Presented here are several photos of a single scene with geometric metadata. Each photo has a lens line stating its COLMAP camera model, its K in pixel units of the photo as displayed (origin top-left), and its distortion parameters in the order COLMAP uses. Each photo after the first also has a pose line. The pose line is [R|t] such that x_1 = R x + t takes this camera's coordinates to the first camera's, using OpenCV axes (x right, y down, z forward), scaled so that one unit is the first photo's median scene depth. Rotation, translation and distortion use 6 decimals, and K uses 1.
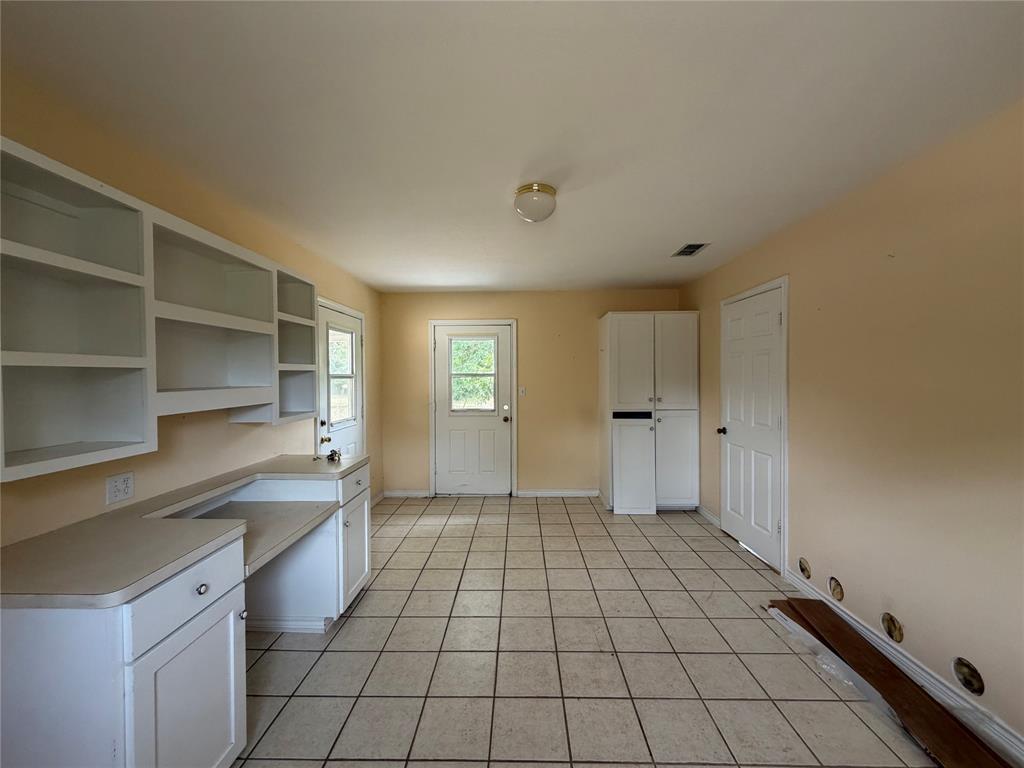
lens RADIAL K [[406.9, 0, 511.6], [0, 406.9, 377.6], [0, 0, 1]] dist [-0.001179, -0.000169]
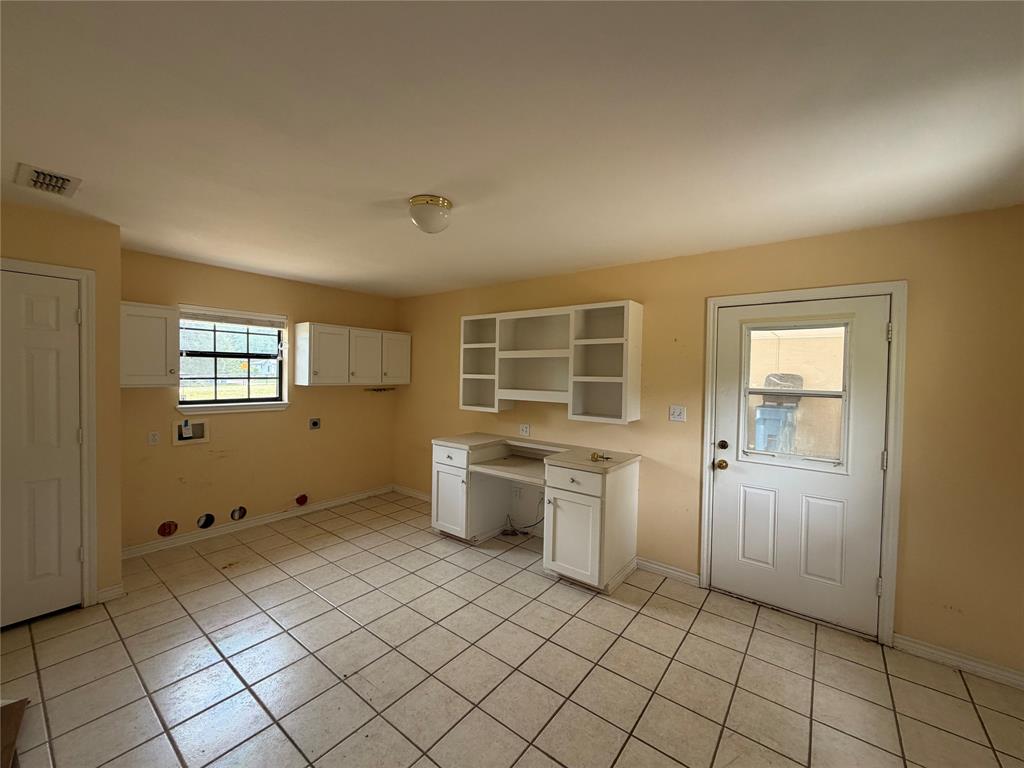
lens RADIAL K [[406.9, 0, 511.8], [0, 406.9, 385.1], [0, 0, 1]] dist [-0.001179, -0.000169]
pose [[-0.598159, 0.017473, -0.801187, 0.837204], [-0.020705, 0.999092, 0.037247, -0.064044], [0.801110, 0.038868, -0.597254, 2.025709]]
